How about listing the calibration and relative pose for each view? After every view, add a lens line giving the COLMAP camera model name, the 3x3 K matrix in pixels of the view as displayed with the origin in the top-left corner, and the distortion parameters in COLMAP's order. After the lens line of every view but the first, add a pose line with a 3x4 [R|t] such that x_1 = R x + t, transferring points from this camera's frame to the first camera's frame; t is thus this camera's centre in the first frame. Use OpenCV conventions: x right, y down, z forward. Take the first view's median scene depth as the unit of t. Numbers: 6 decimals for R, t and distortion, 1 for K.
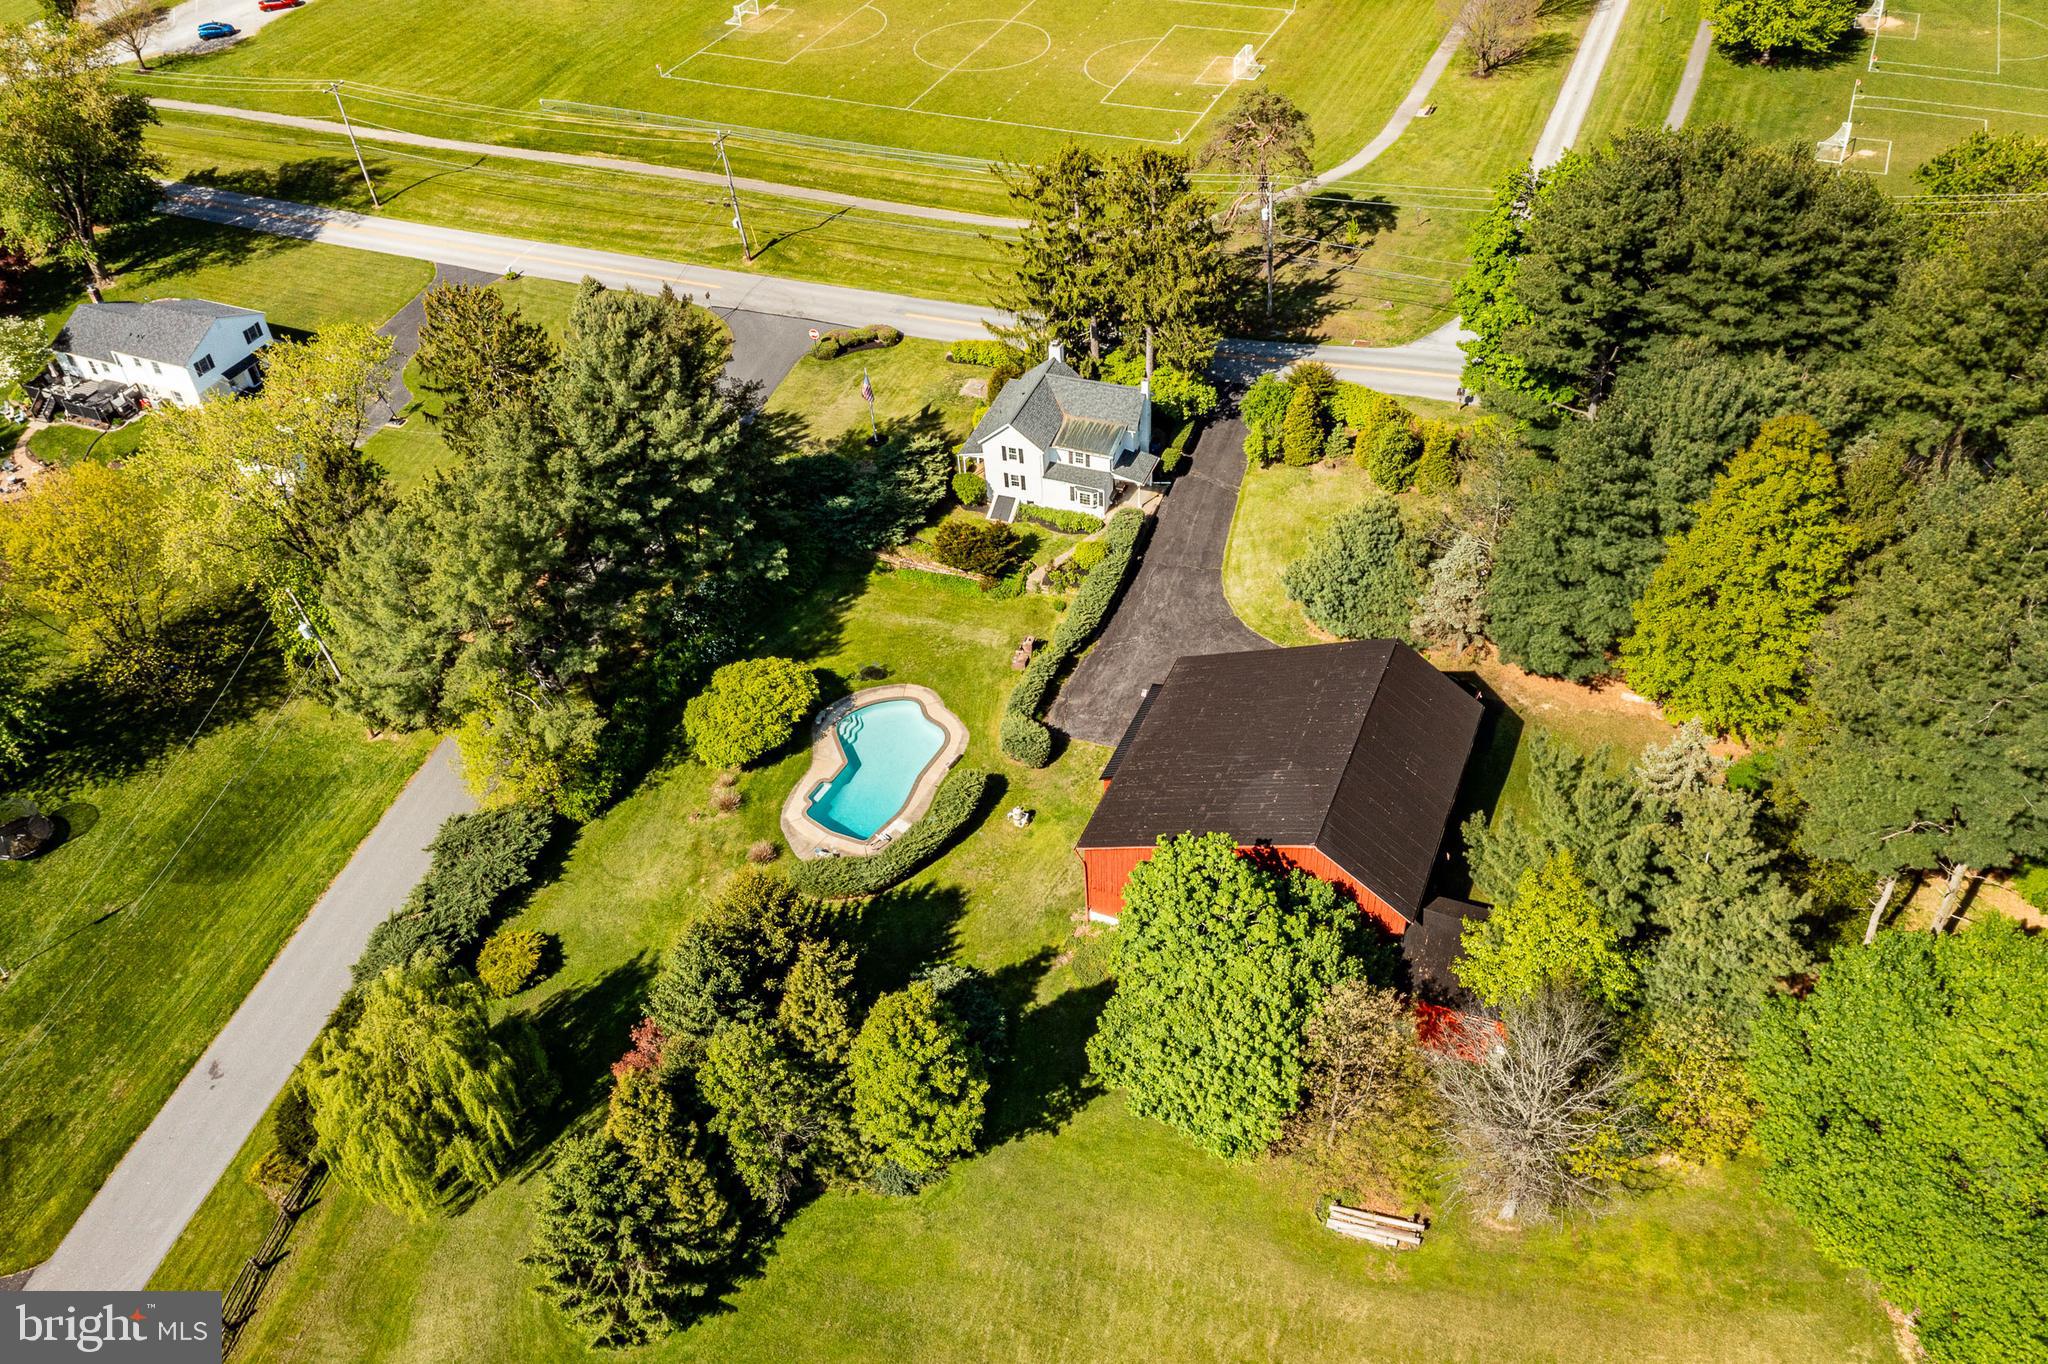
lens RADIAL K [[1624.2, 0, 1015.4], [0, 1624.2, 675.3], [0, 0, 1]] dist [0.003593, 0.027476]
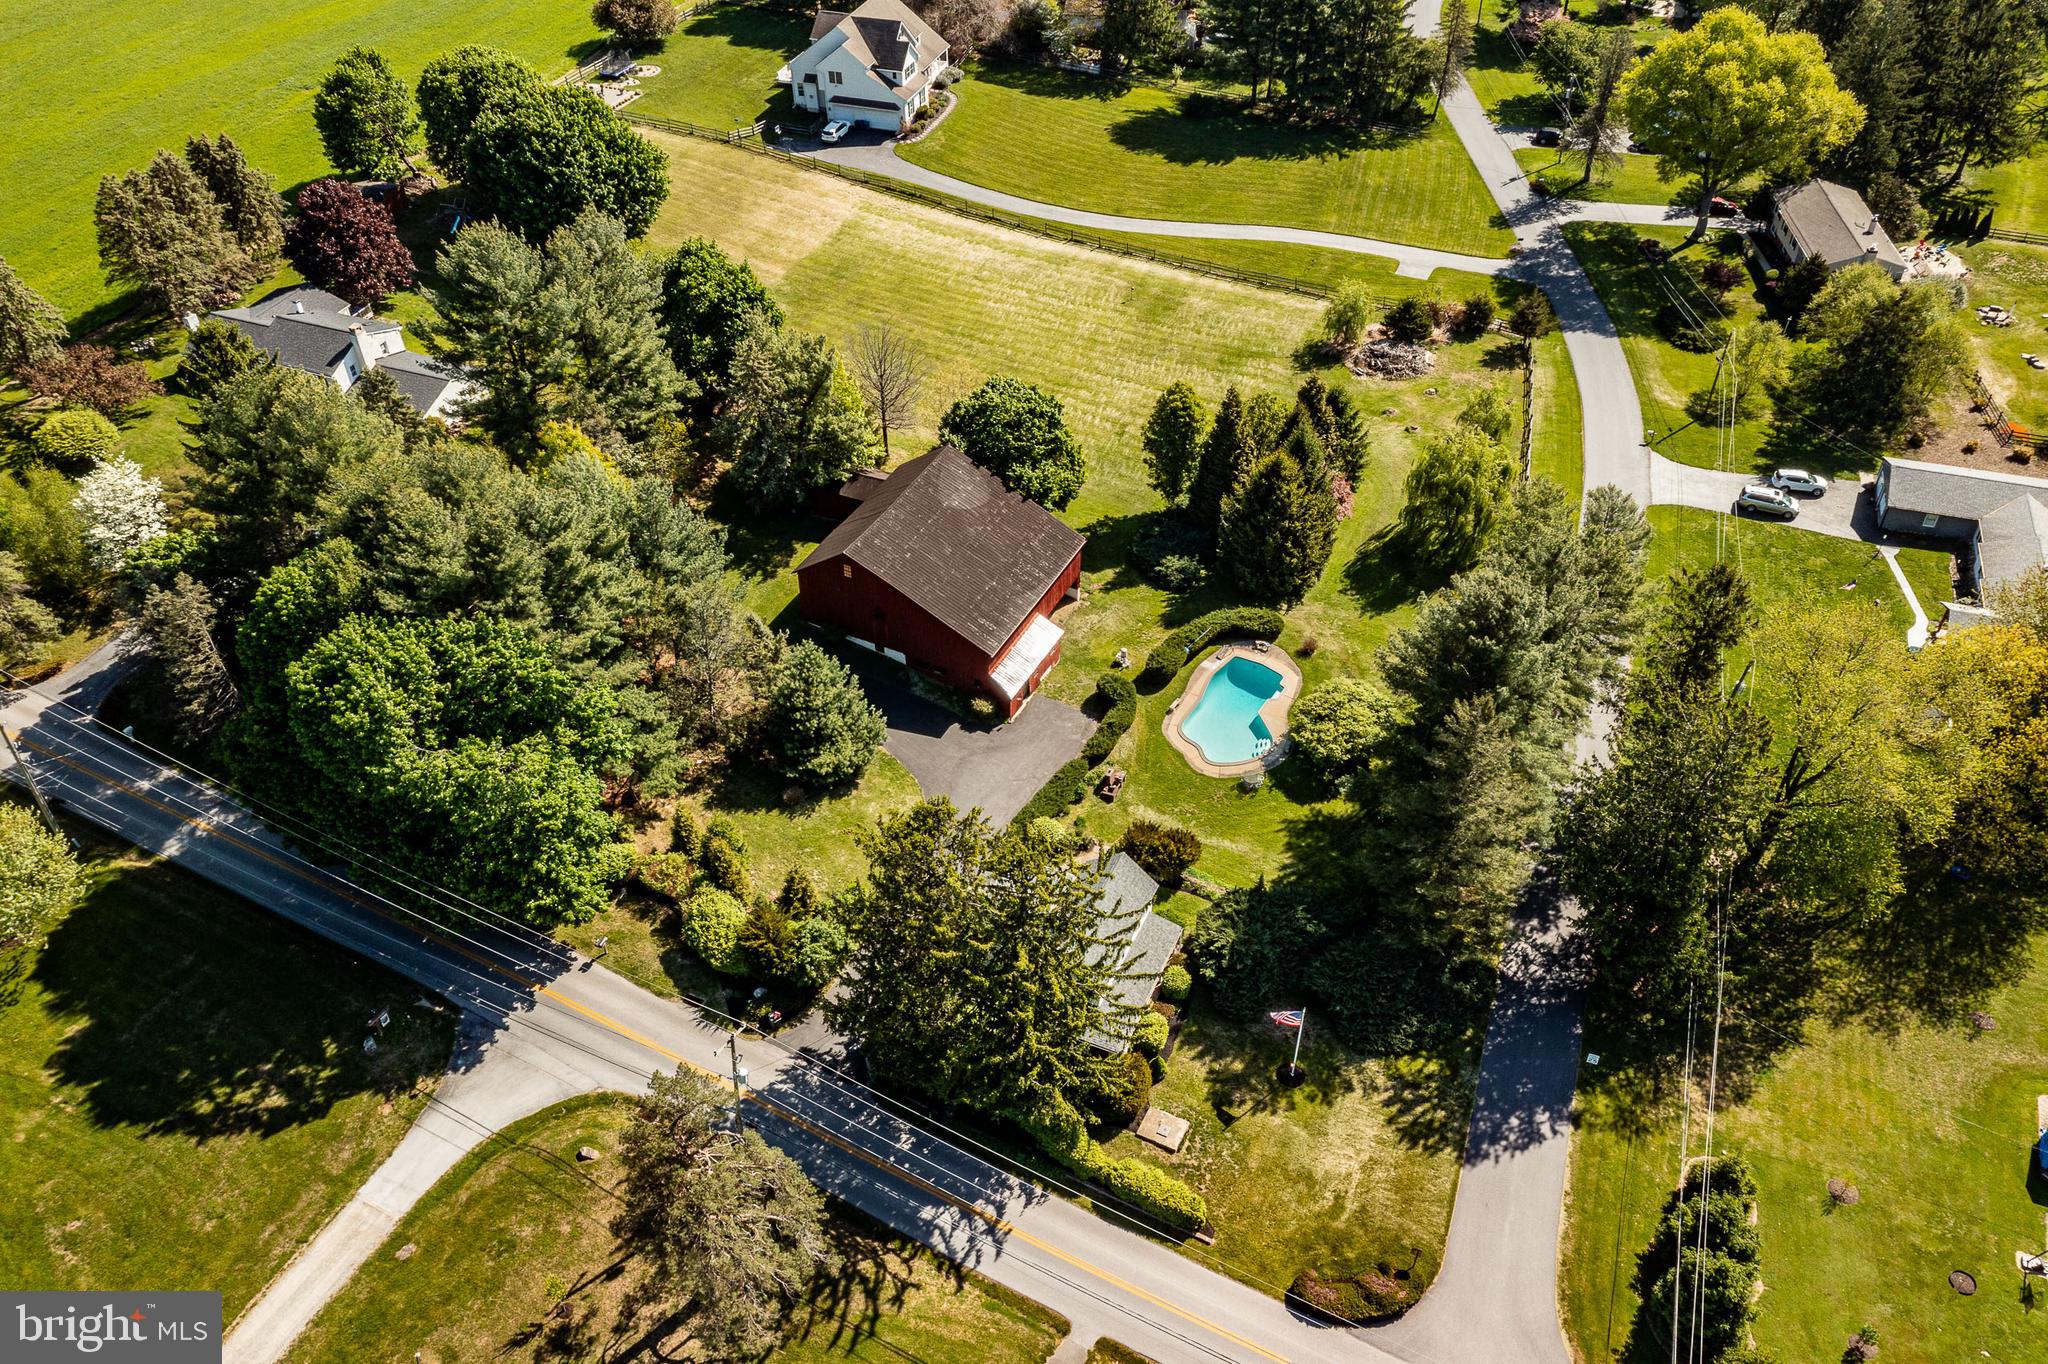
lens RADIAL K [[1614.2, 0, 1024.0], [0, 1614.2, 682.0], [0, 0, 1]] dist [-0.001497, 0.042205]
pose [[-0.995917, 0.009894, 0.089735, -0.033325], [0.090264, 0.127156, 0.987767, -1.129199], [-0.001638, 0.991833, -0.127530, 1.068677]]
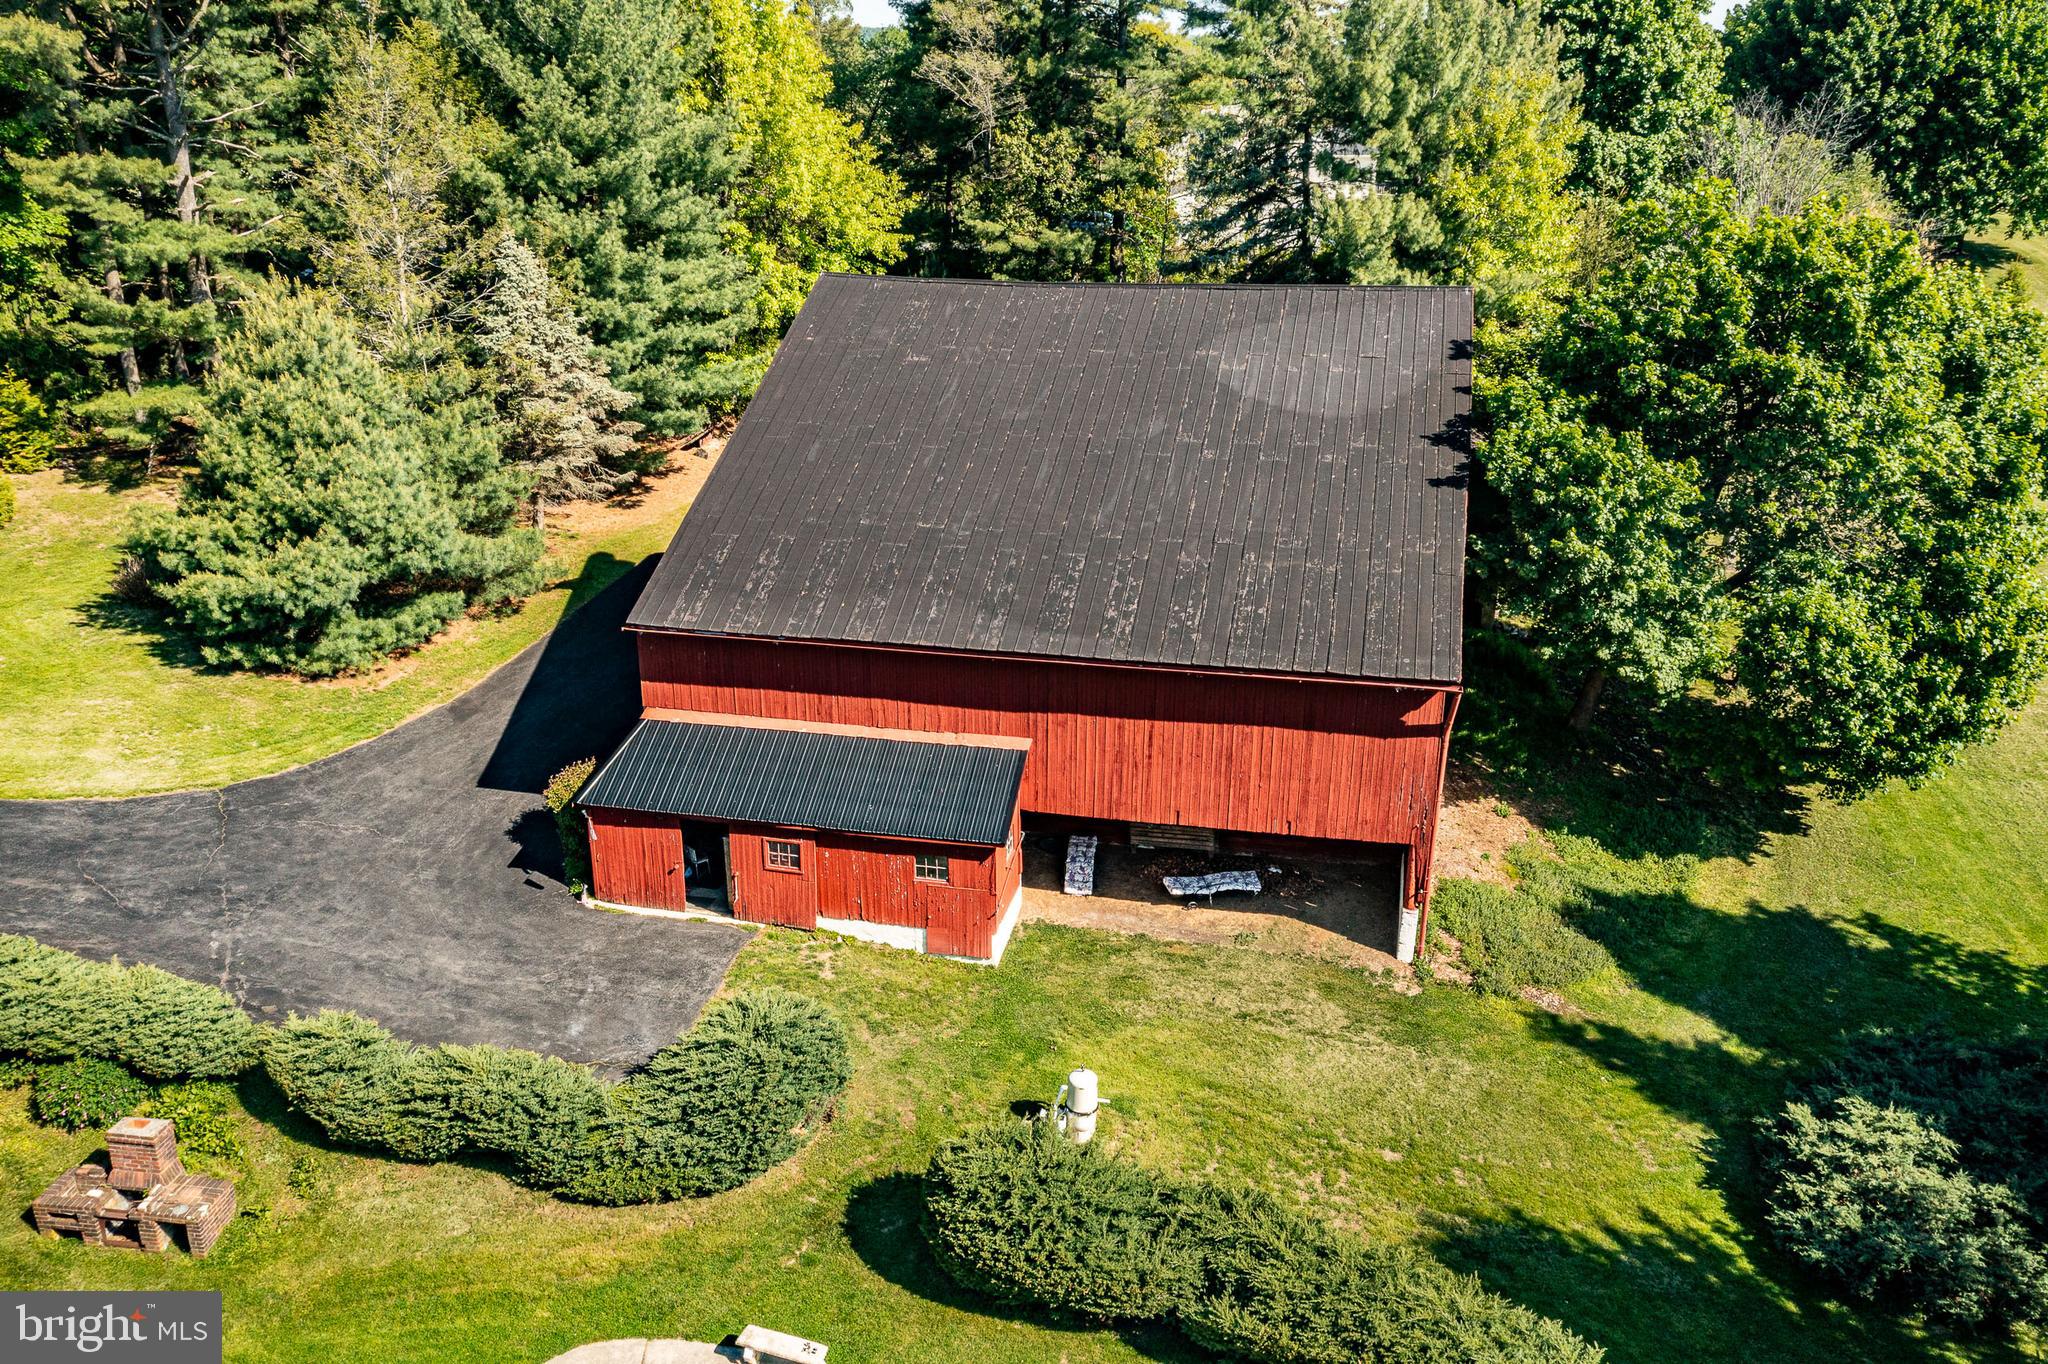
lens RADIAL K [[1624.2, 0, 1015.4], [0, 1624.2, 675.3], [0, 0, 1]] dist [0.003593, 0.027476]
pose [[-0.202862, -0.299135, 0.932397, -0.214664], [0.659027, 0.662559, 0.355949, -0.064586], [-0.724245, 0.686683, 0.062730, 0.839947]]
